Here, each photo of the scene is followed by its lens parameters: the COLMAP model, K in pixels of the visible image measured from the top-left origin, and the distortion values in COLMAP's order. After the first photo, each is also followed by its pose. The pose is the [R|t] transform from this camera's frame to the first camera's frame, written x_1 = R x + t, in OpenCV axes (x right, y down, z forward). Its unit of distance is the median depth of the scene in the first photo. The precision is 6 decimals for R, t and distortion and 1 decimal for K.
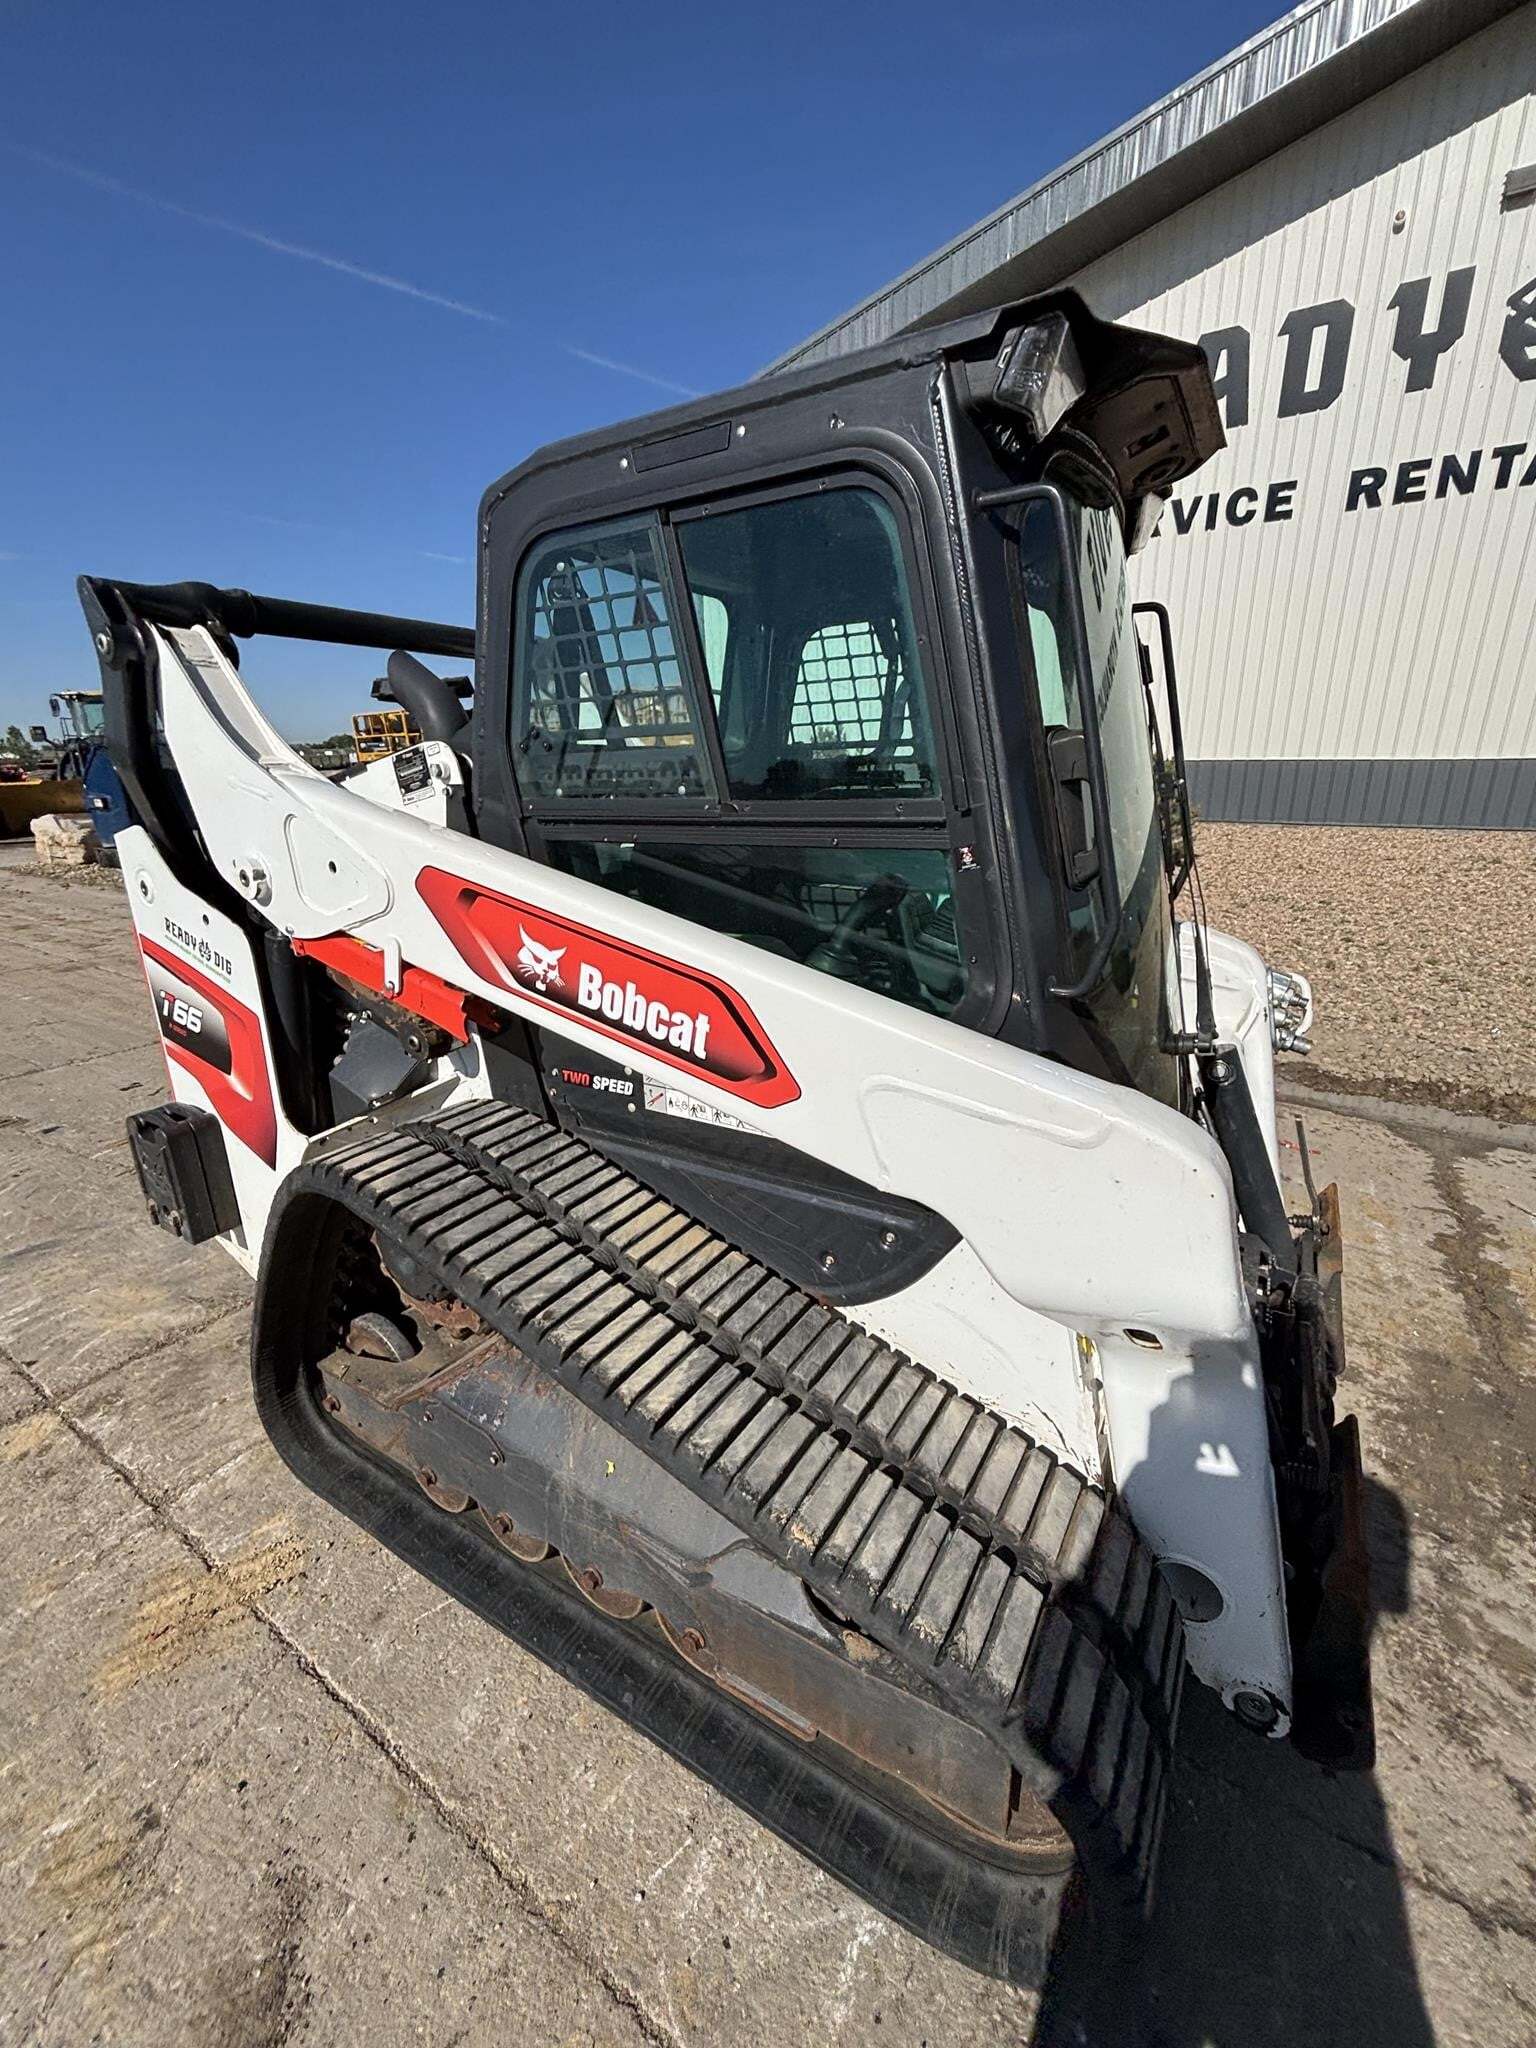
lens RADIAL K [[832.3, 0, 770.5], [0, 832.3, 1024.0], [0, 0, 1]] dist [0.009480, -0.004022]
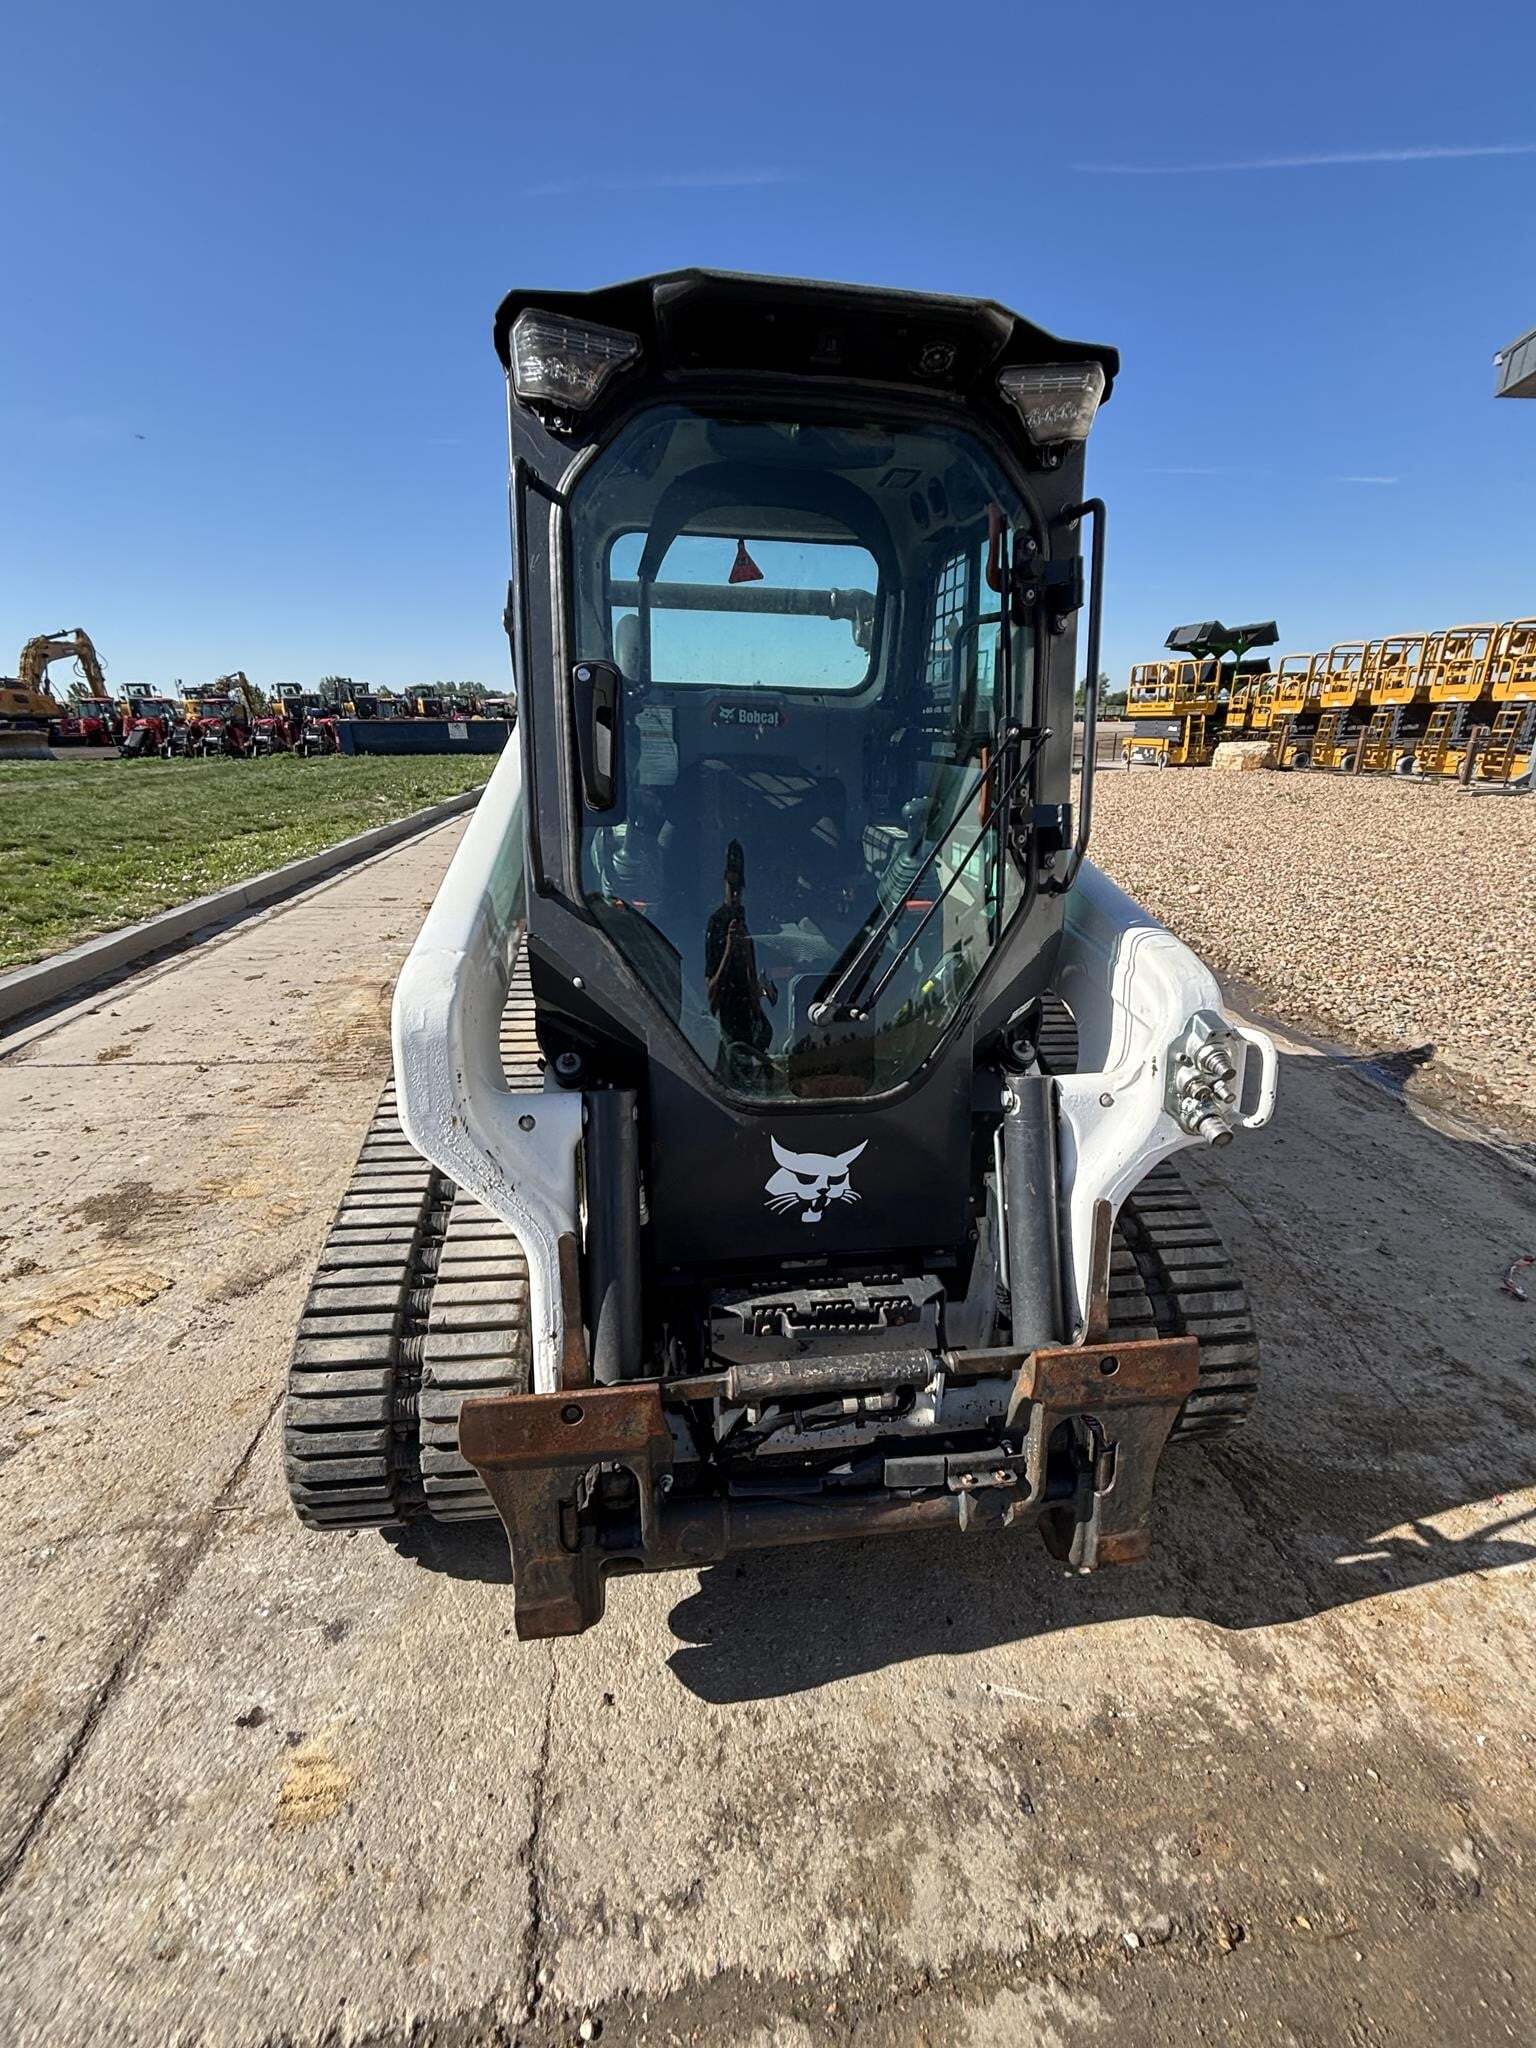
lens RADIAL K [[831.8, 0, 770.2], [0, 831.8, 1024.9], [0, 0, 1]] dist [0.007553, -0.003288]
pose [[0.635512, 0.292624, -0.714490, 1.090898], [-0.254963, 0.953021, 0.163537, -0.097435], [0.728779, 0.078239, 0.680264, 0.327265]]
